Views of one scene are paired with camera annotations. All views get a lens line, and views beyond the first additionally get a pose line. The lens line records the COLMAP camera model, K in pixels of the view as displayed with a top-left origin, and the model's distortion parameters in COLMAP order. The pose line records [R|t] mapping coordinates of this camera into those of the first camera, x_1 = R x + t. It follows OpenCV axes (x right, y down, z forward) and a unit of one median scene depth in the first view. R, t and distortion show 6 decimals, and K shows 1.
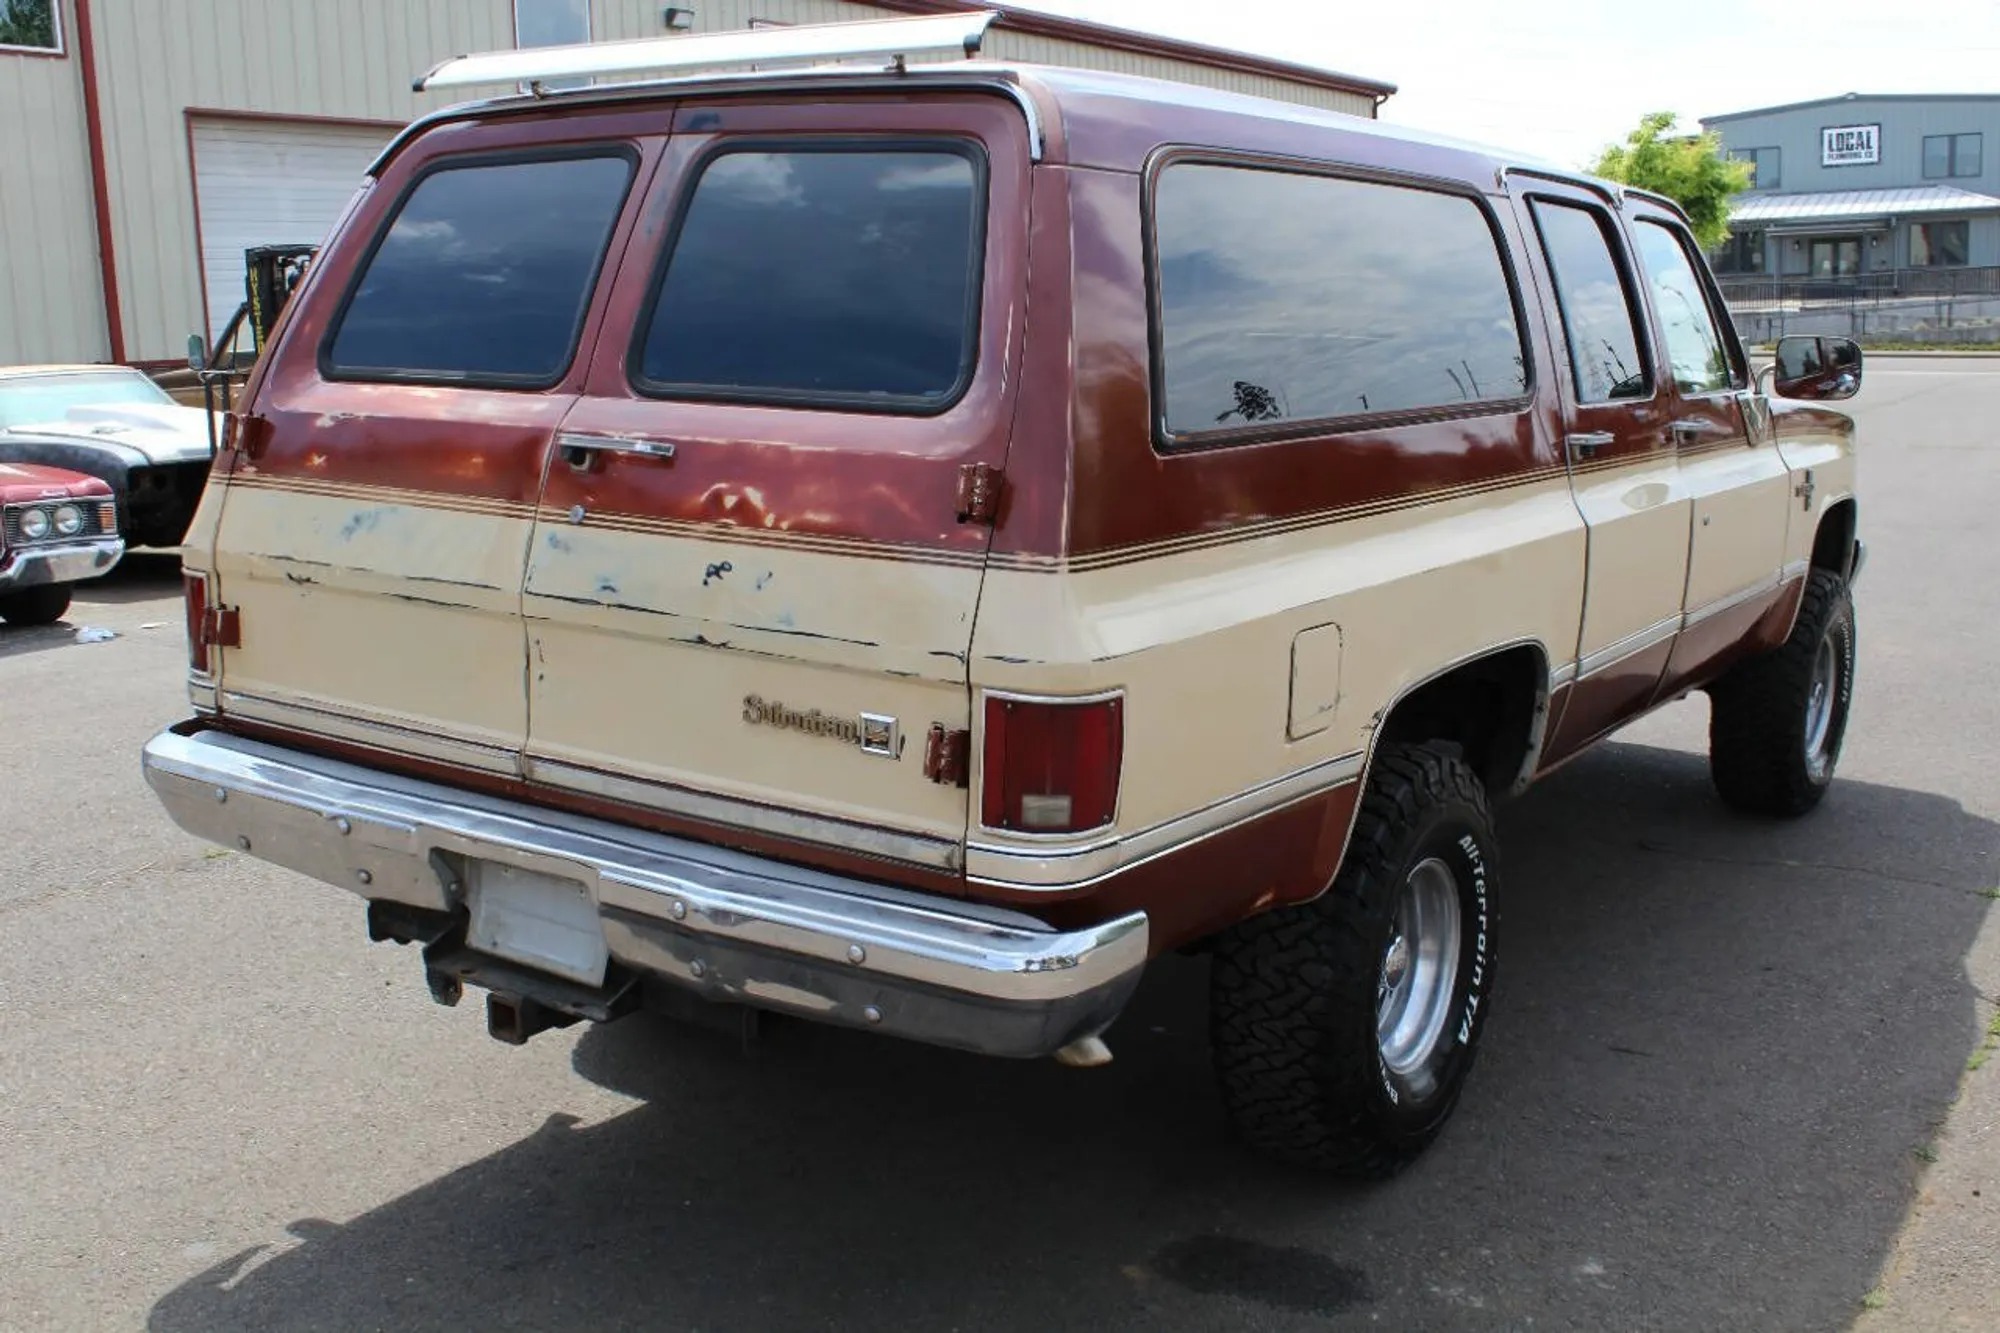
lens RADIAL K [[1707.9, 0, 996.7], [0, 1707.9, 684.3], [0, 0, 1]] dist [-0.050221, 0.004635]
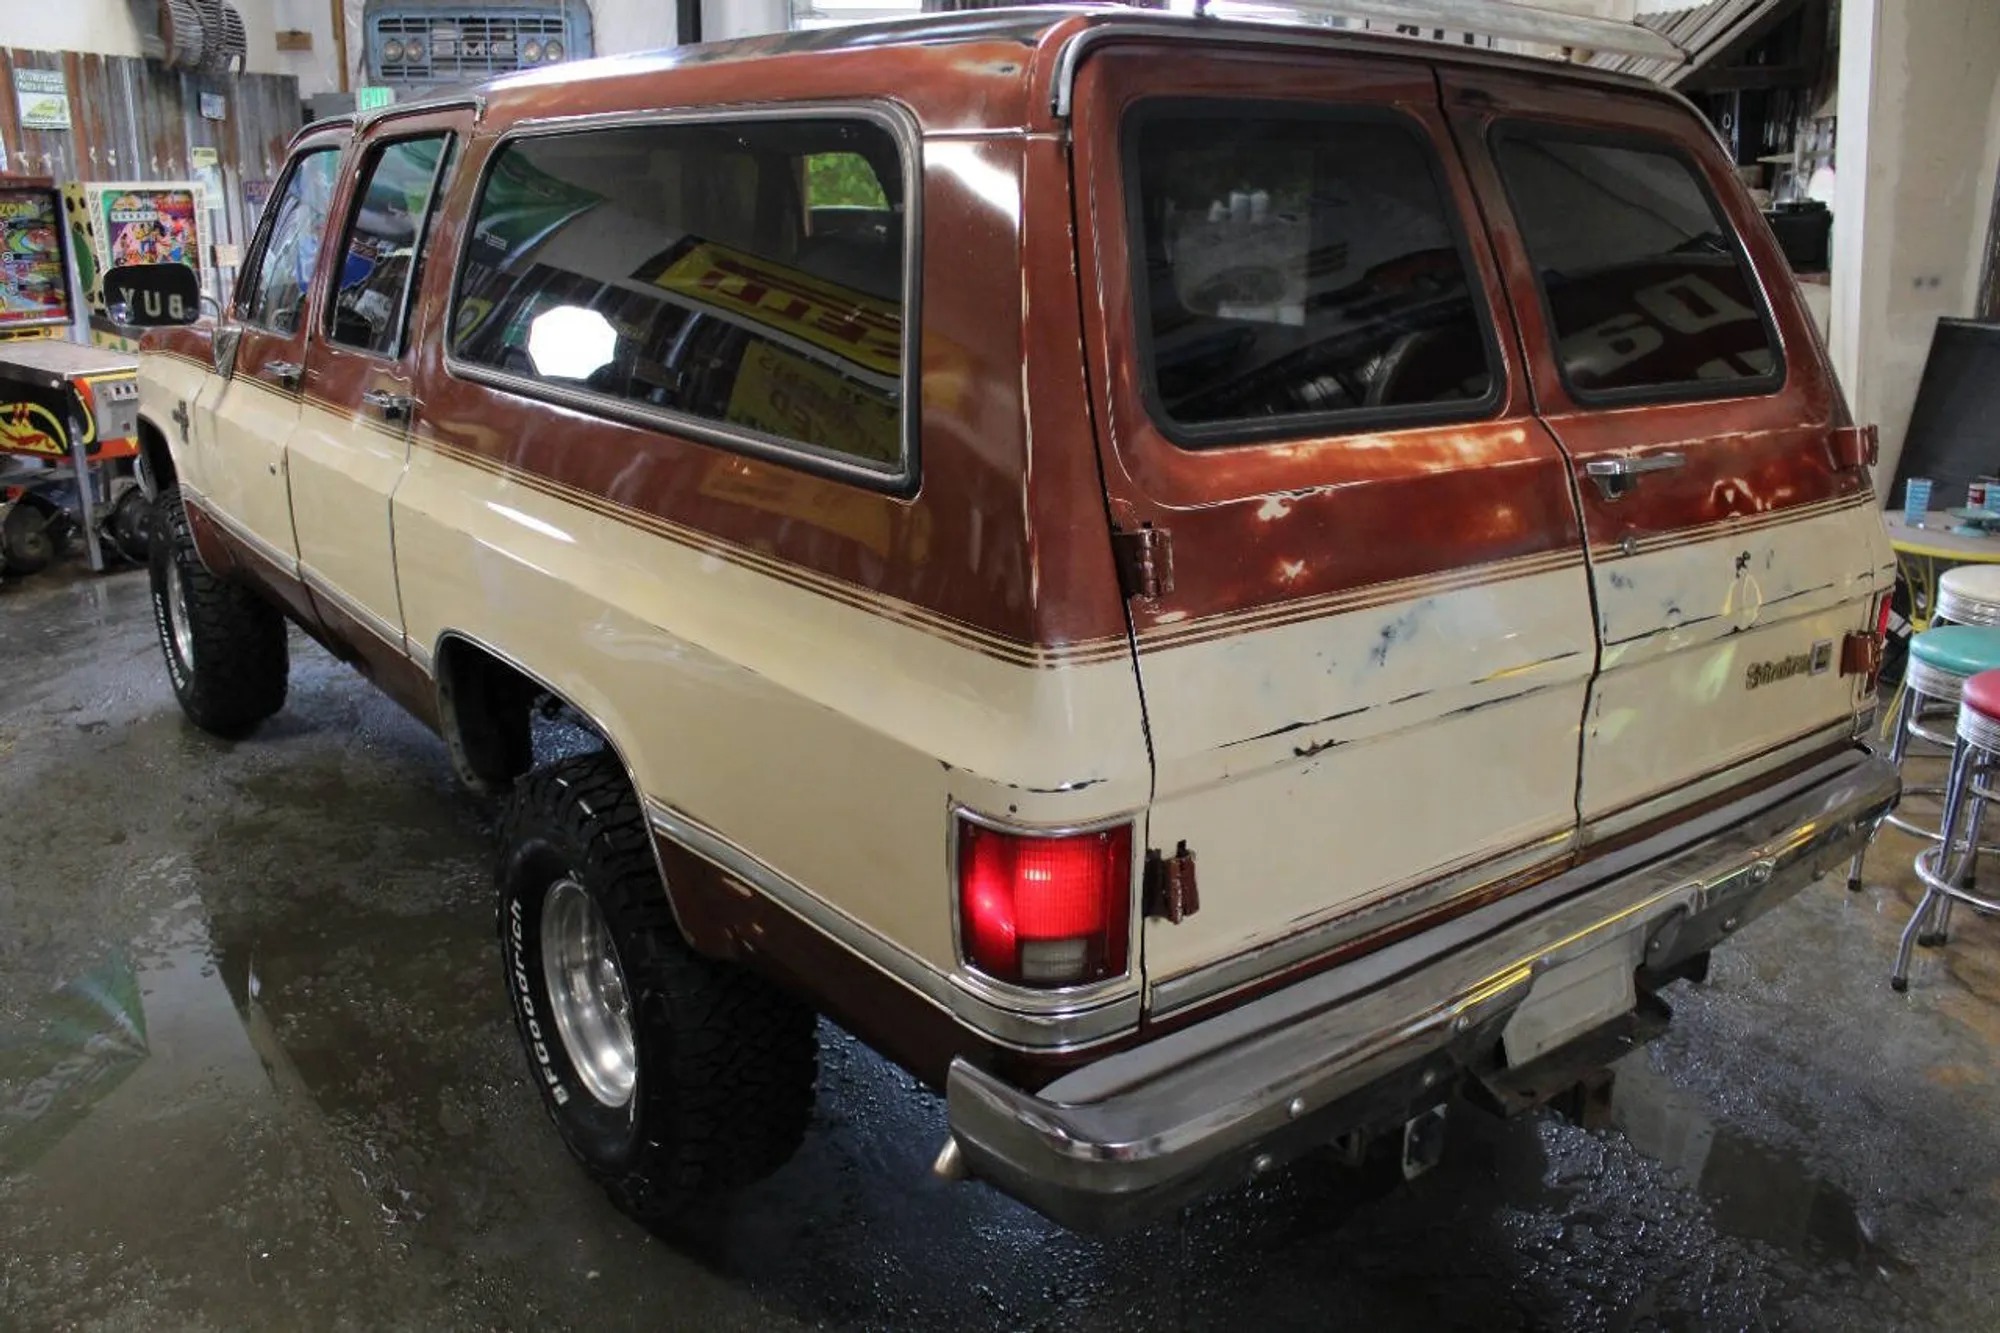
lens RADIAL K [[1707.9, 0, 996.7], [0, 1707.9, 684.3], [0, 0, 1]] dist [-0.050221, 0.004635]
pose [[0.305469, -0.281293, 0.909705, -1.221446], [0.182301, 0.954974, 0.234076, -0.308778], [-0.934588, 0.094337, 0.342994, 1.025848]]
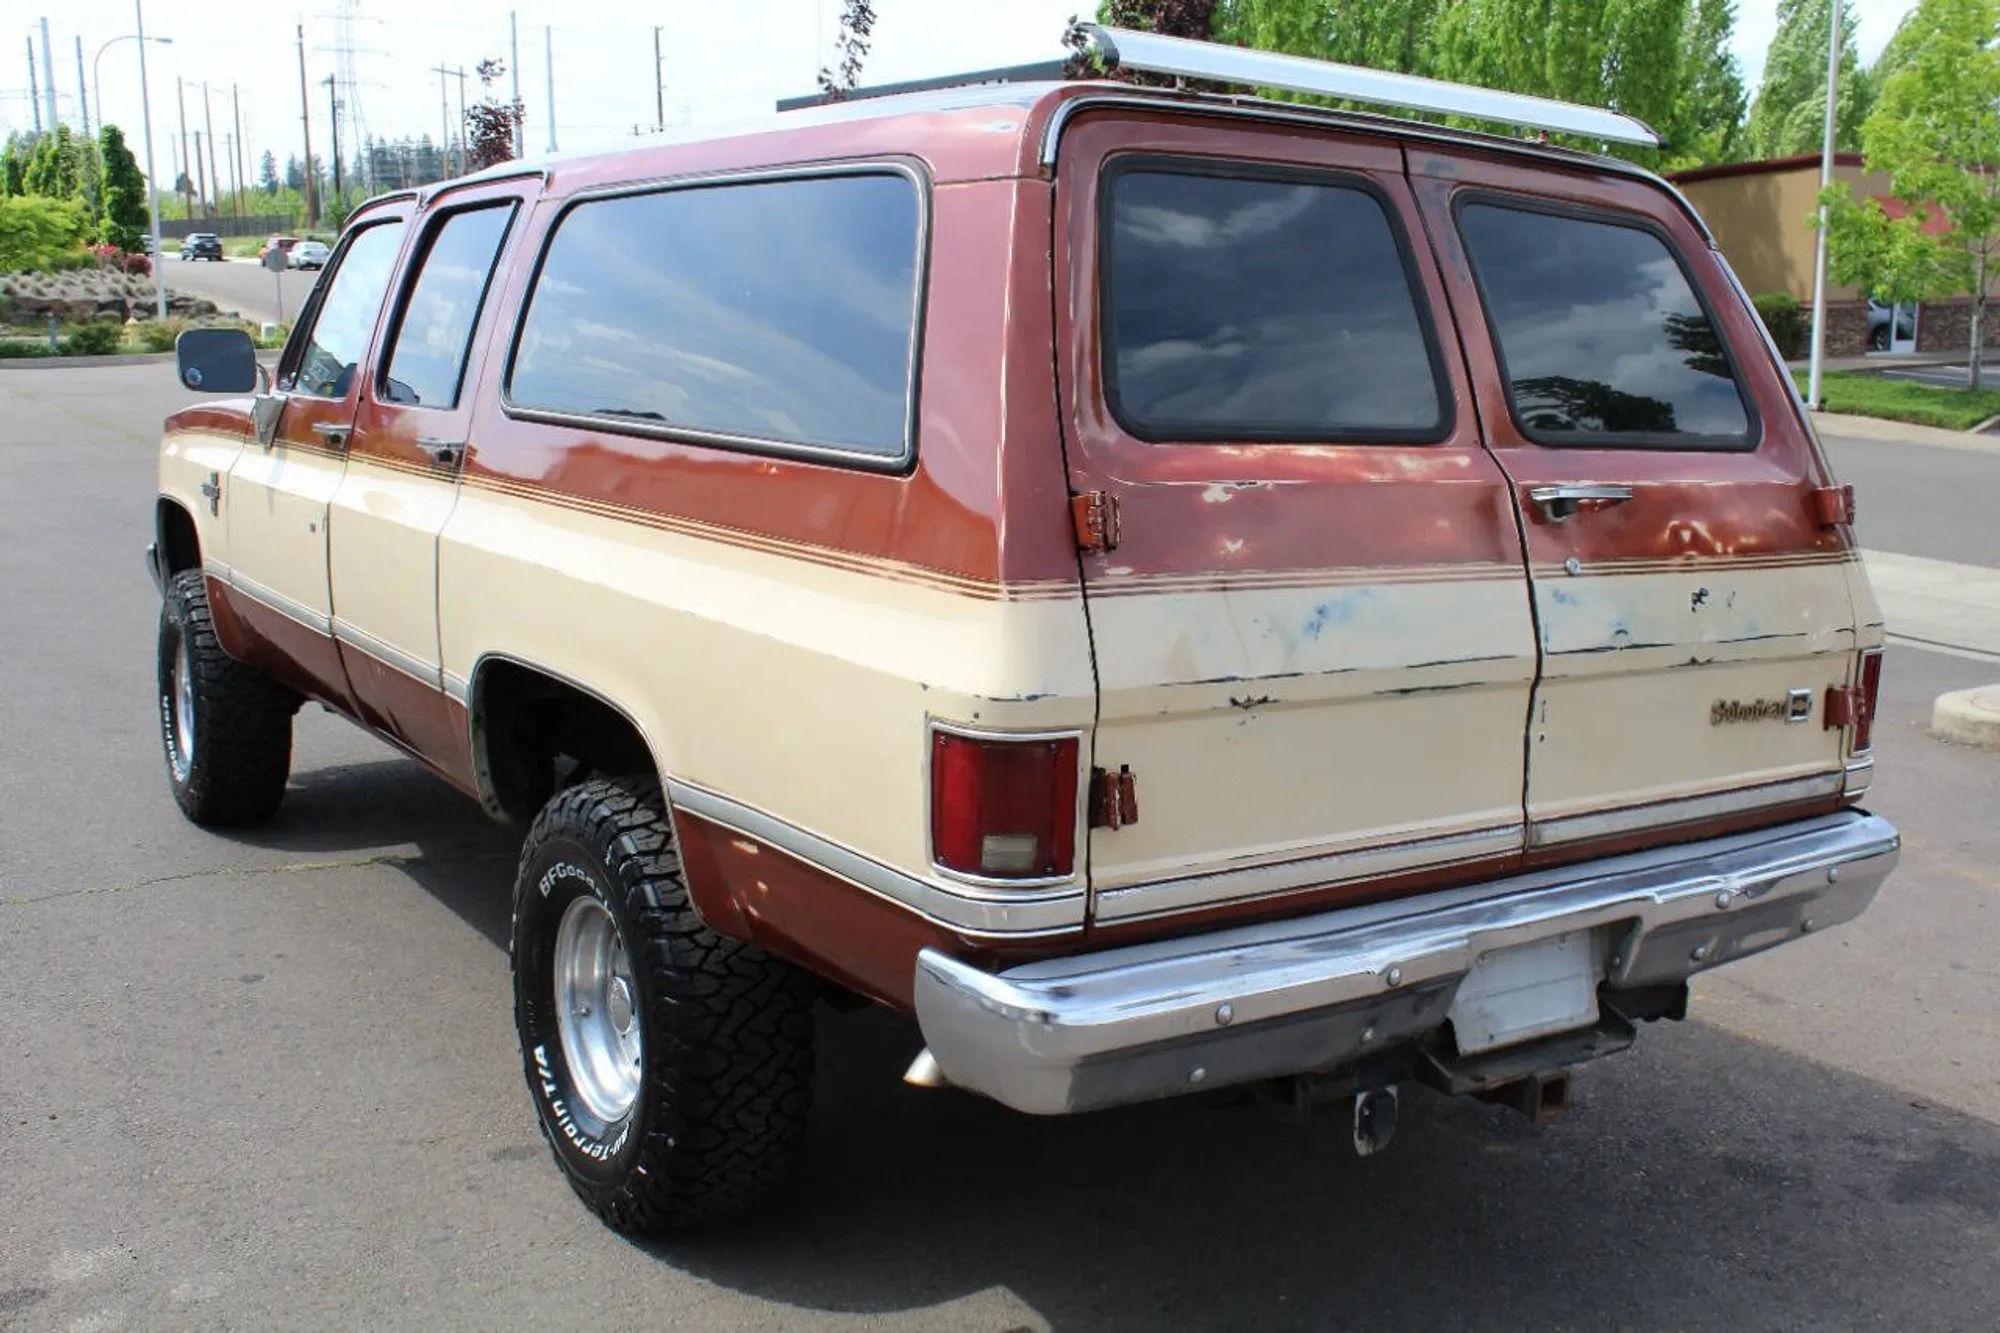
lens RADIAL K [[2078.4, 0, 957.4], [0, 2078.4, 663.6], [0, 0, 1]] dist [0.006622, -0.167610]
pose [[0.370164, -0.148737, 0.916982, -1.530134], [0.155588, 0.983082, 0.096651, -0.221002], [-0.915844, 0.106895, 0.387043, 0.876511]]
